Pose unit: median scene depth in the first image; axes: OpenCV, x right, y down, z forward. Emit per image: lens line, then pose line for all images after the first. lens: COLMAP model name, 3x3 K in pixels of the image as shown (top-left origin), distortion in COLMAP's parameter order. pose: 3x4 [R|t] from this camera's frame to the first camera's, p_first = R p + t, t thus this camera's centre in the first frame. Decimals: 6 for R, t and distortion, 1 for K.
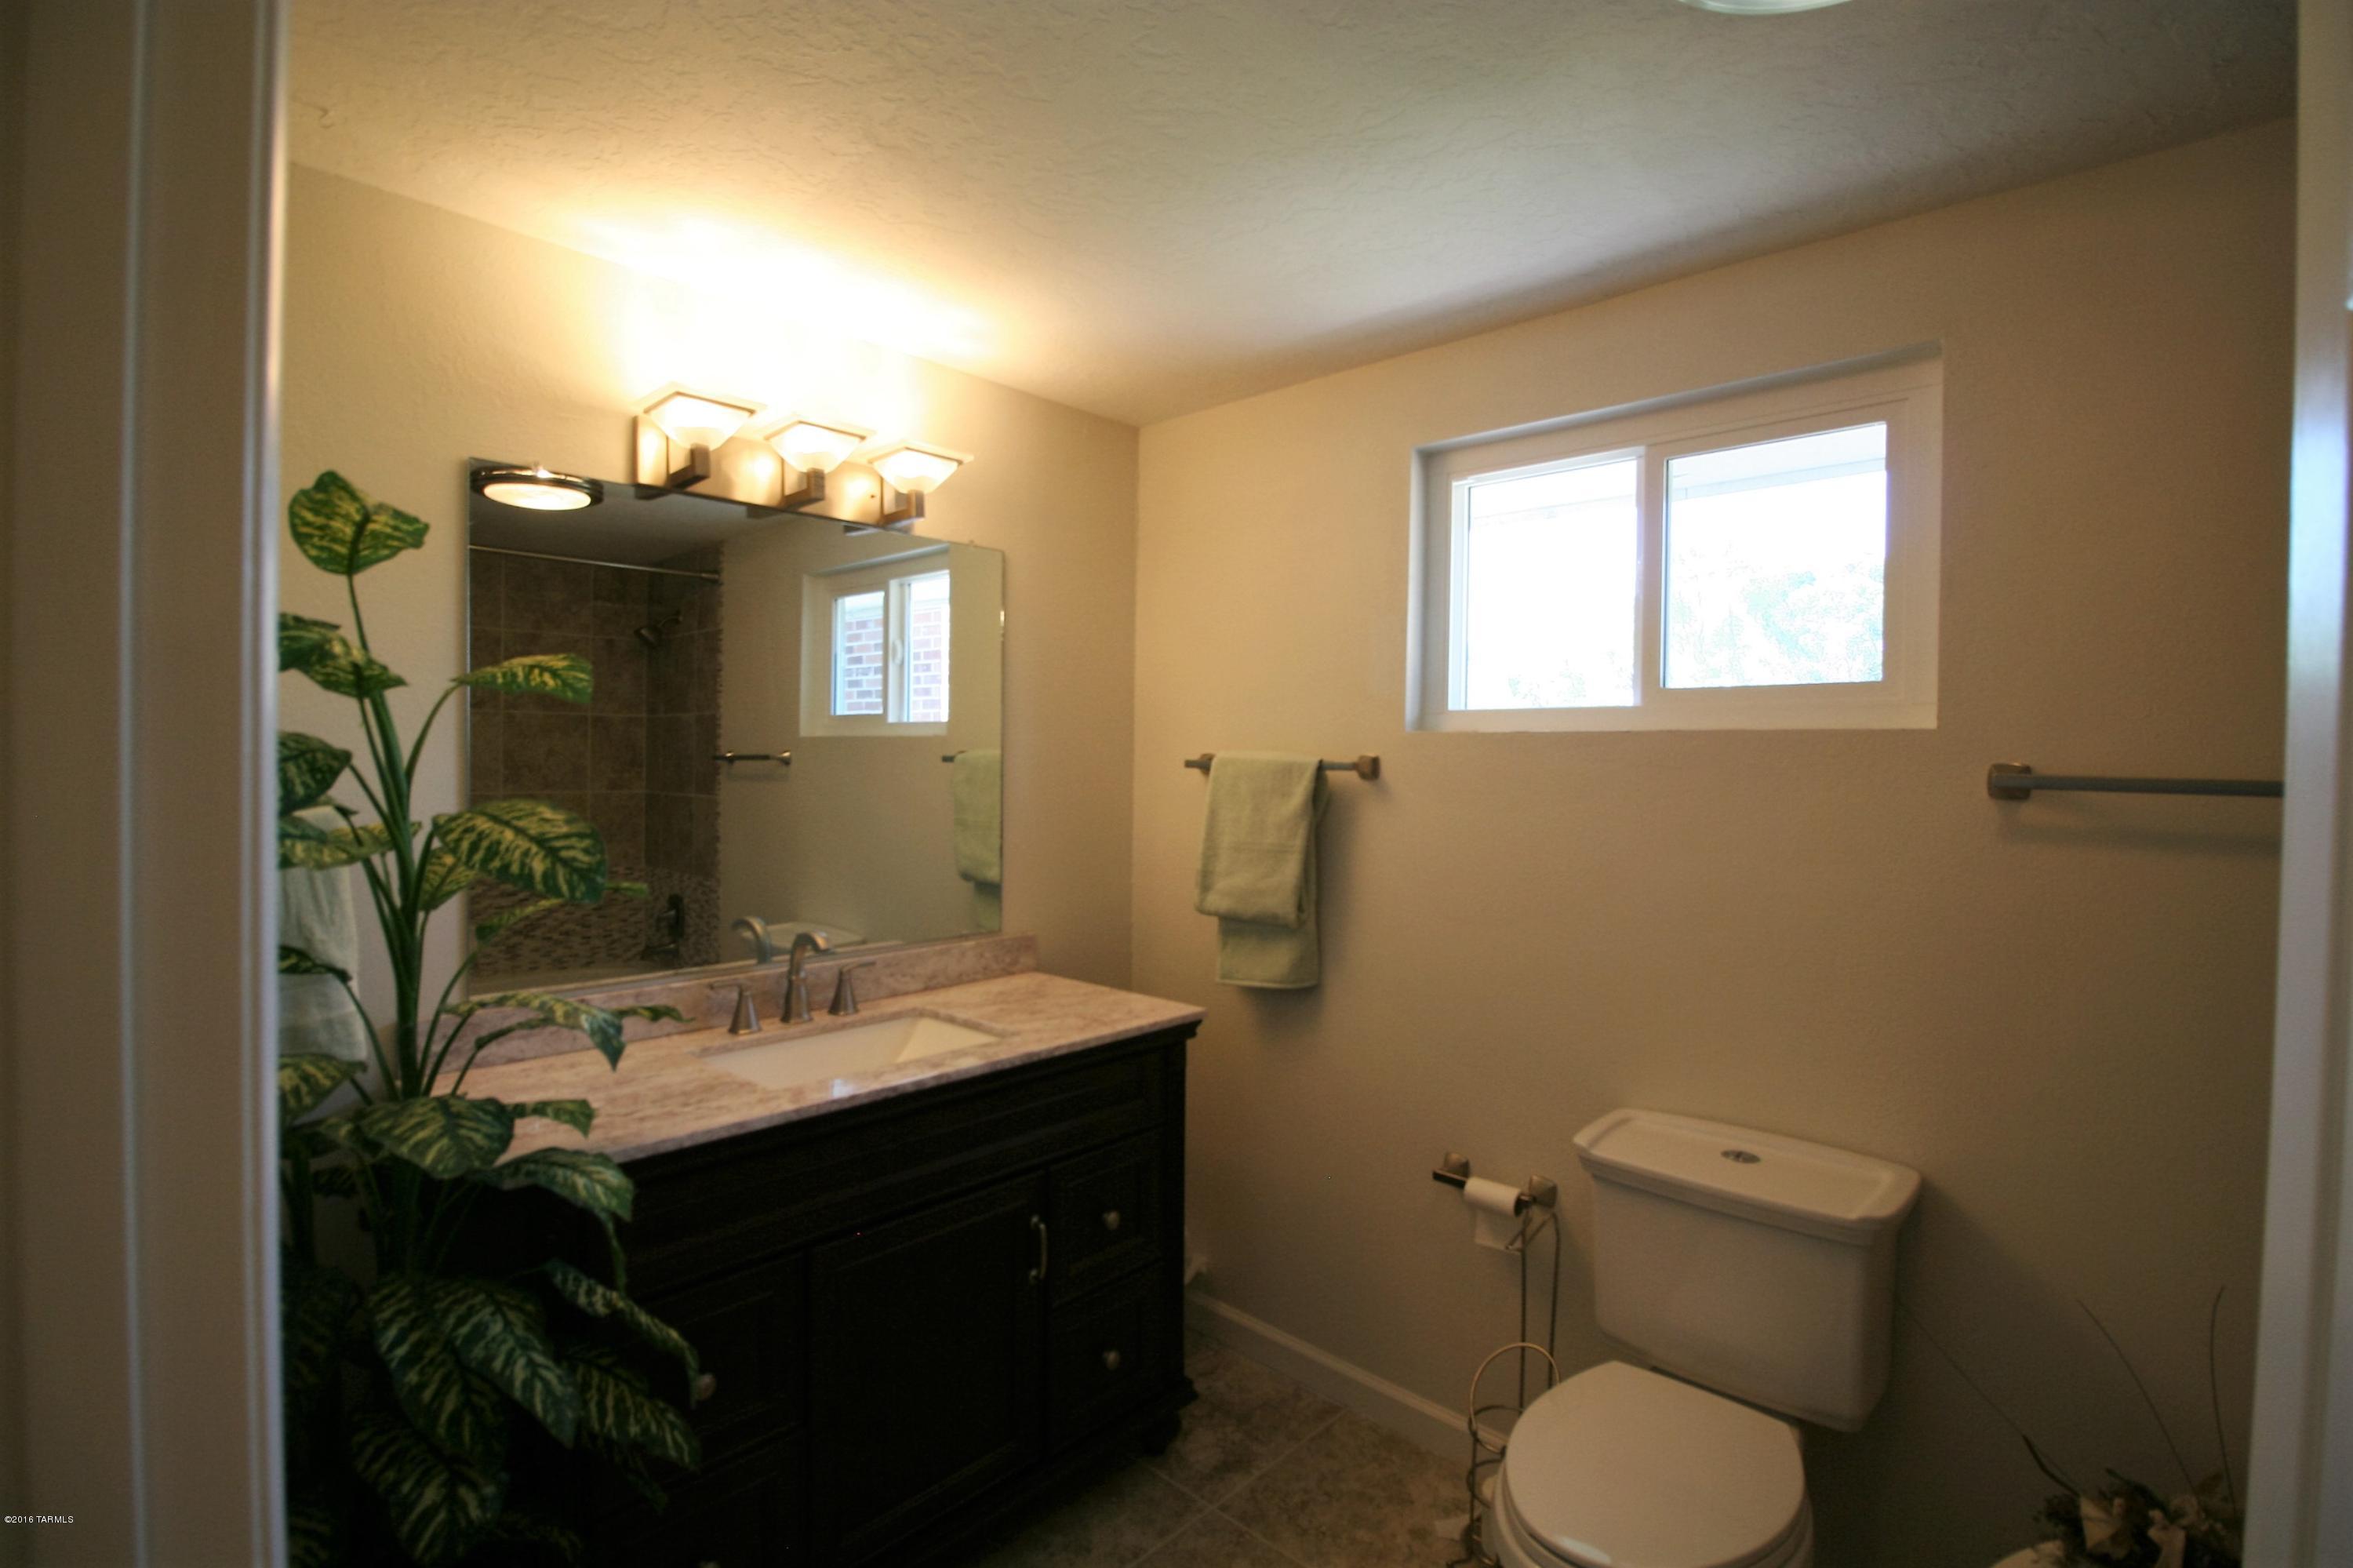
lens RADIAL K [[1133.3, 0, 1184.3], [0, 1133.3, 780.9], [0, 0, 1]] dist [-0.002017, -0.009826]
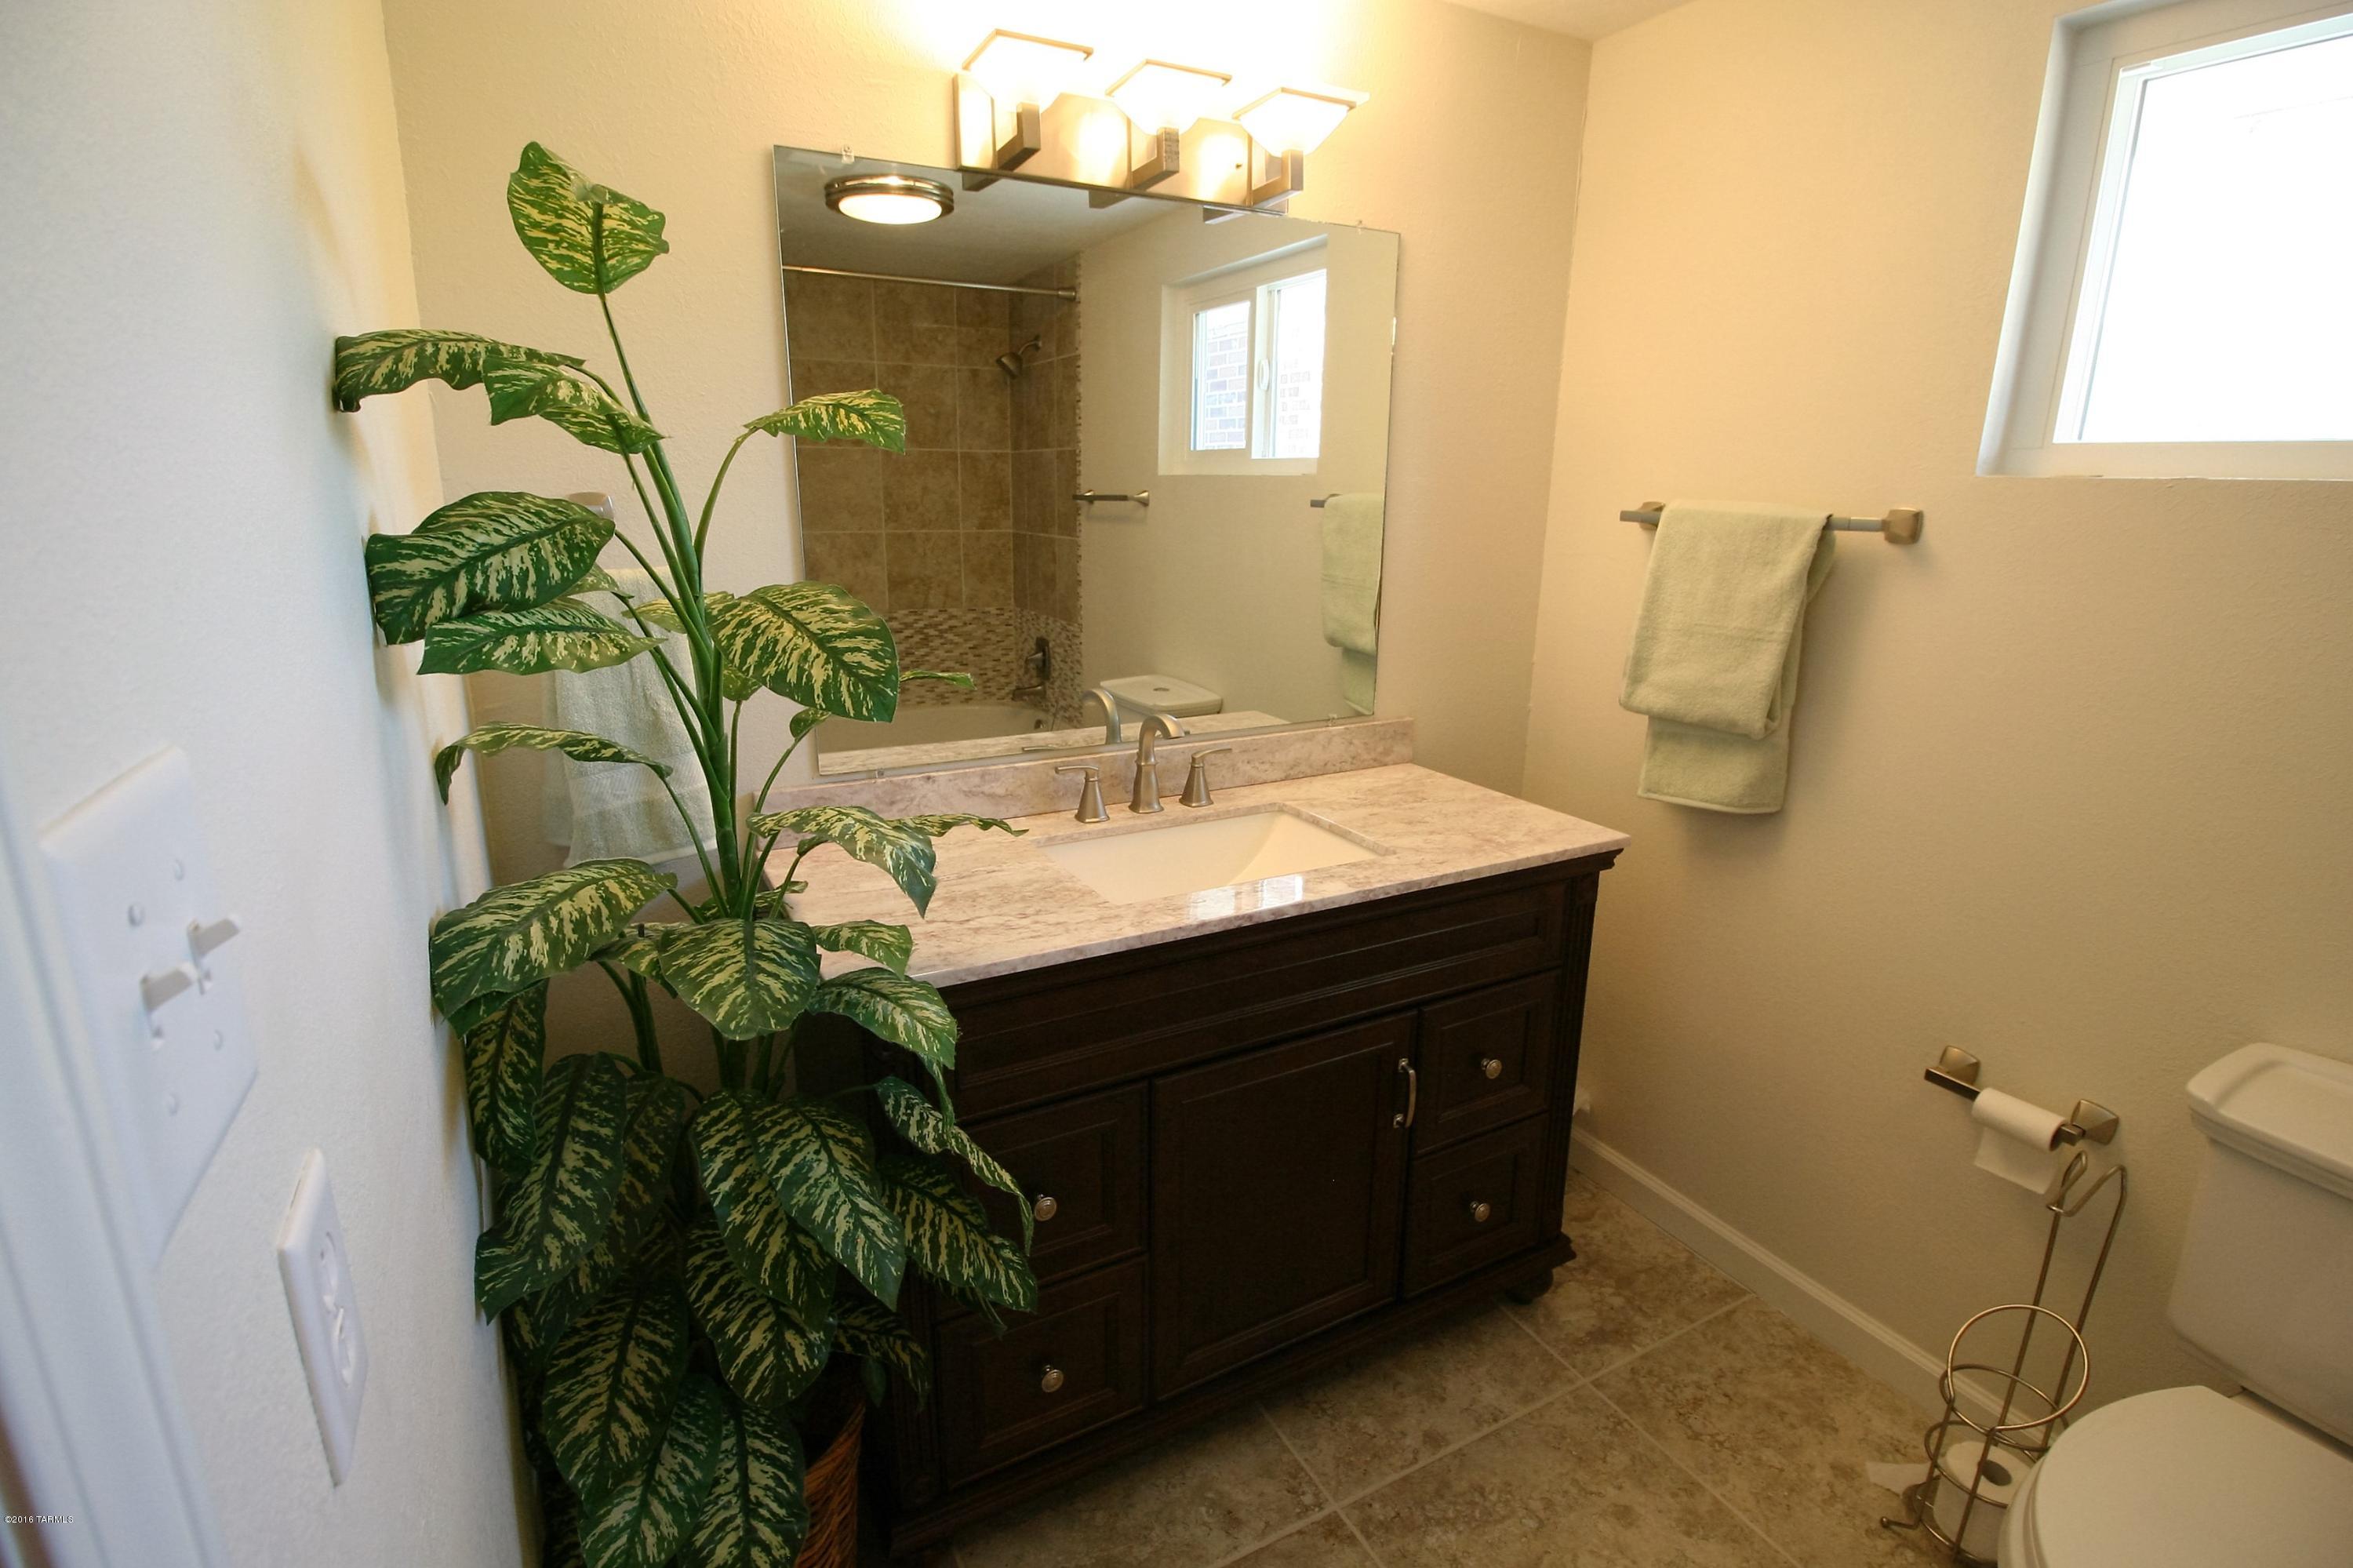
lens RADIAL K [[1133.3, 0, 1180.4], [0, 1133.3, 785.0], [0, 0, 1]] dist [-0.002017, -0.009826]
pose [[0.950329, 0.079271, -0.300982, -0.045603], [-0.006367, 0.971772, 0.235836, -0.020216], [0.311181, -0.222205, 0.924008, 0.176451]]
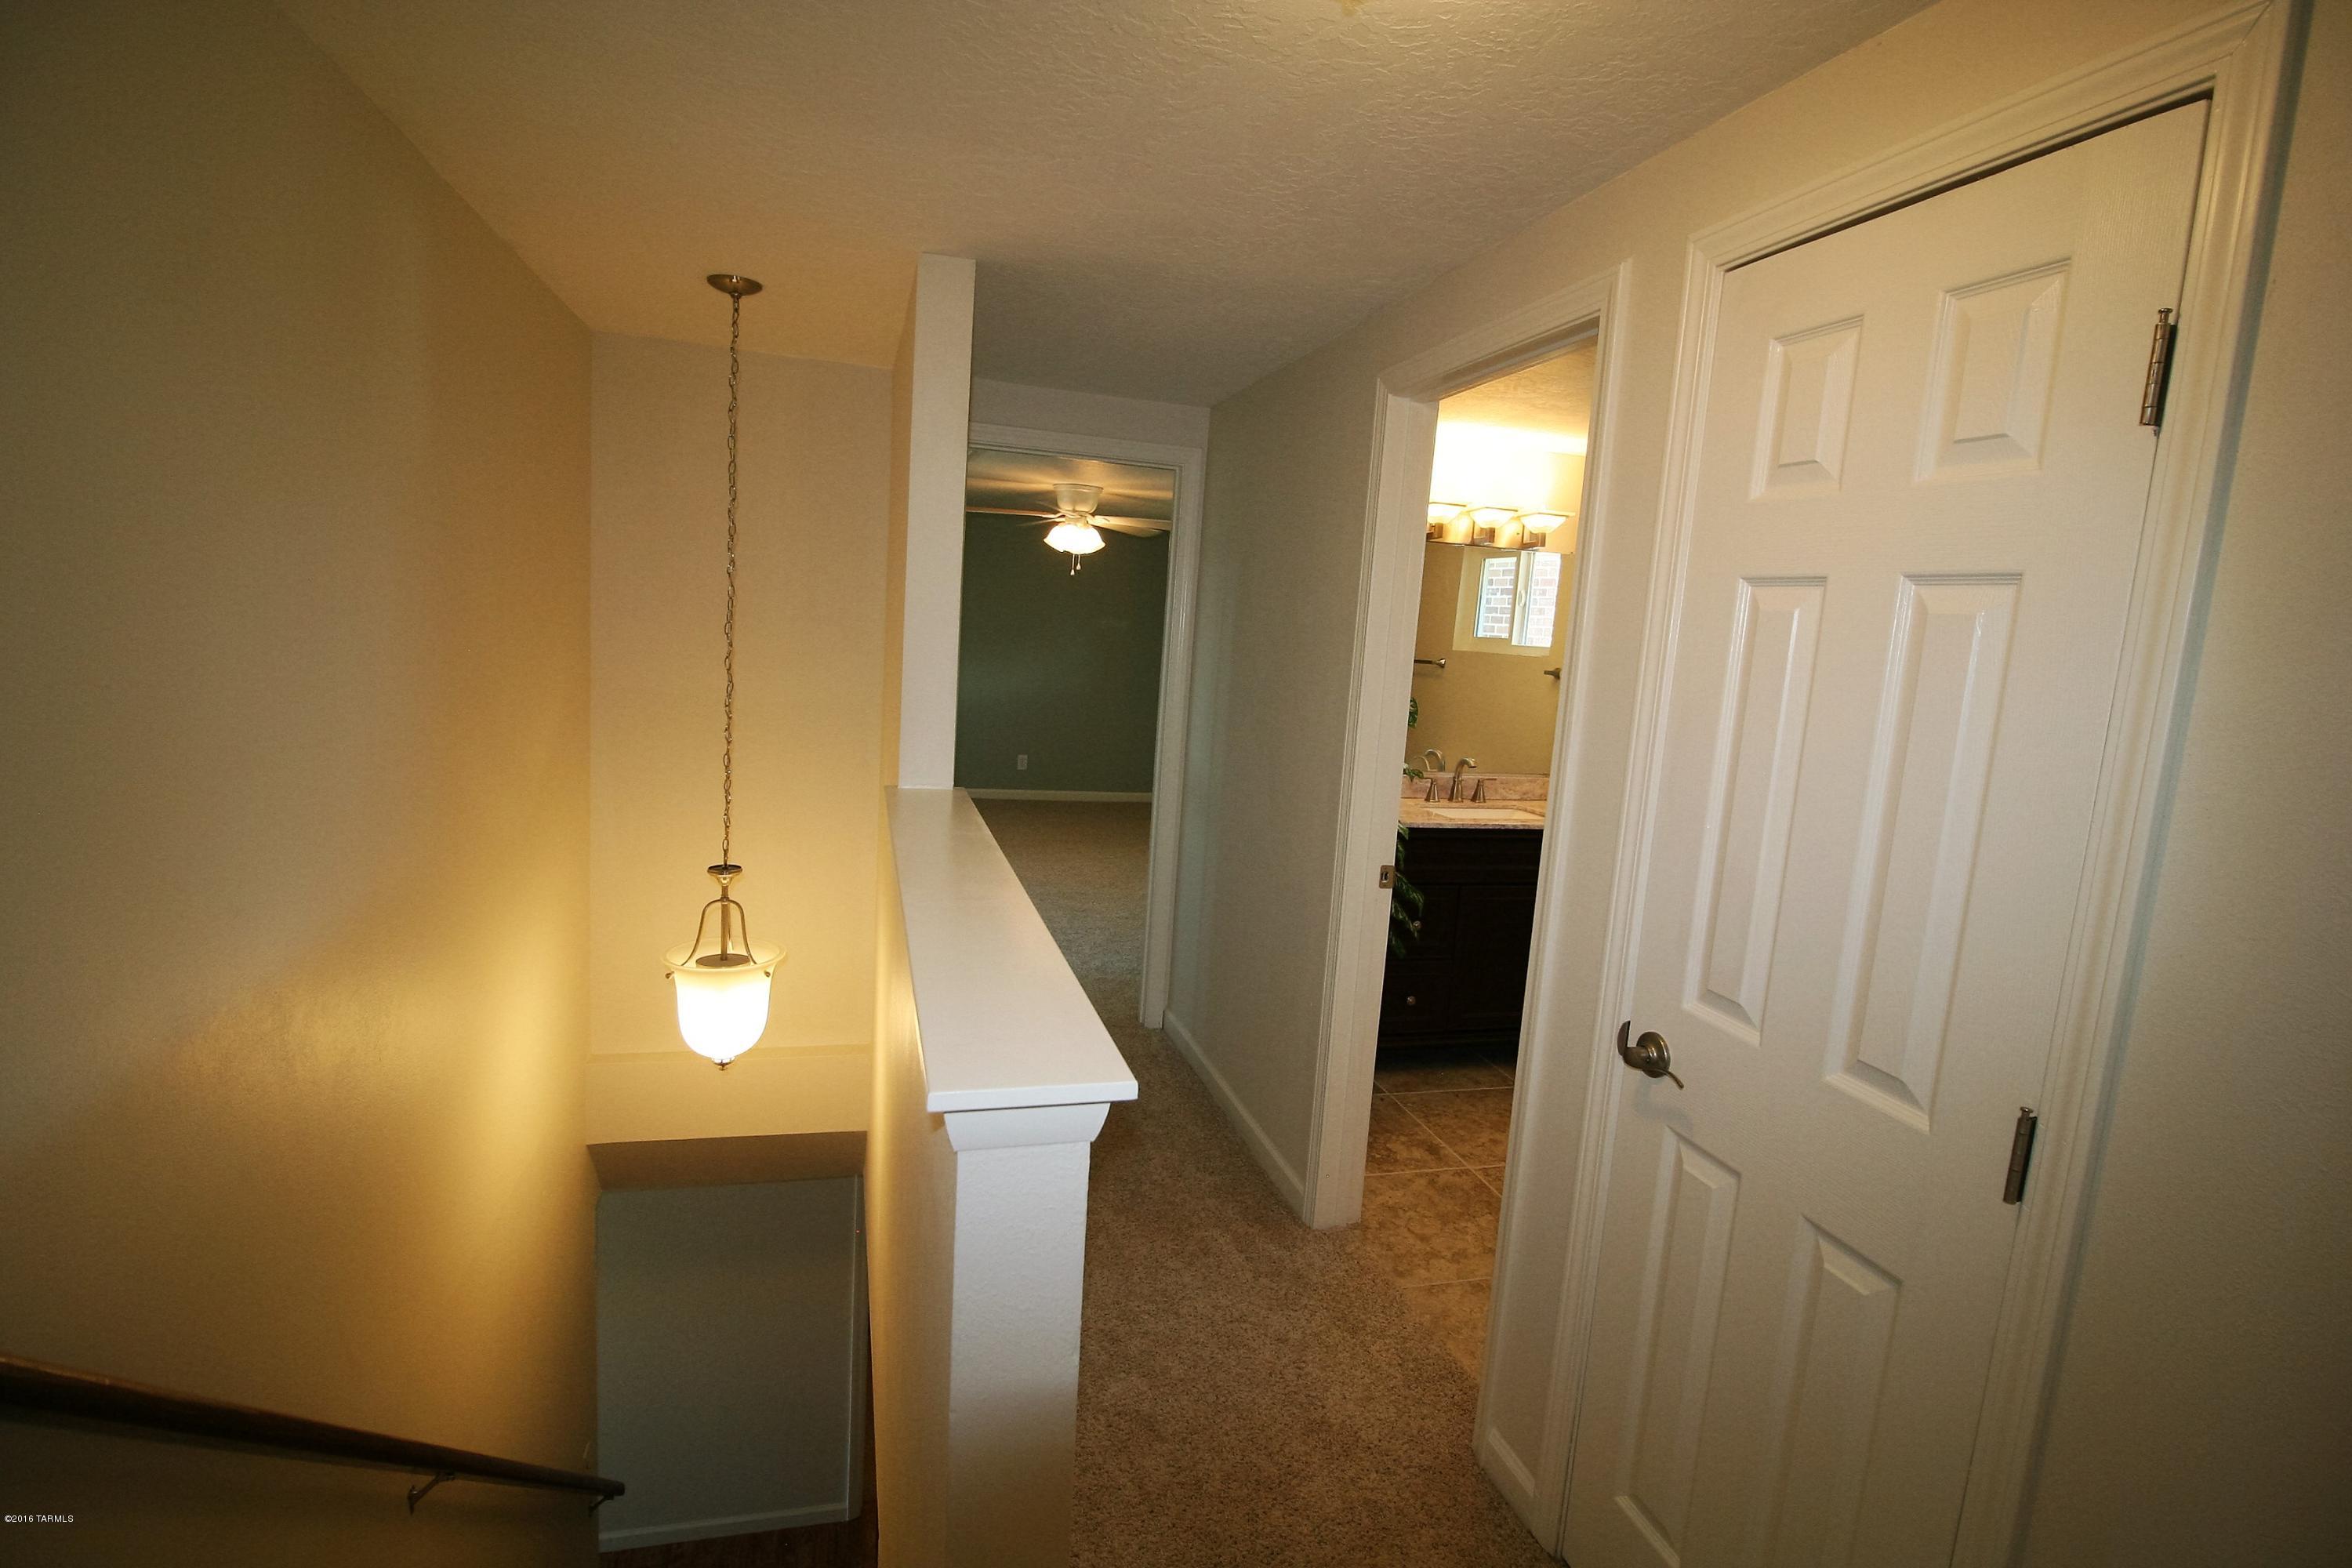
lens RADIAL K [[1132.8, 0, 1174.5], [0, 1132.8, 790.1], [0, 0, 1]] dist [-0.002017, -0.009826]
pose [[0.859871, 0.111098, -0.498275, 0.228616], [-0.059326, 0.991166, 0.118617, -0.018691], [0.507052, -0.072434, 0.858867, -0.977554]]
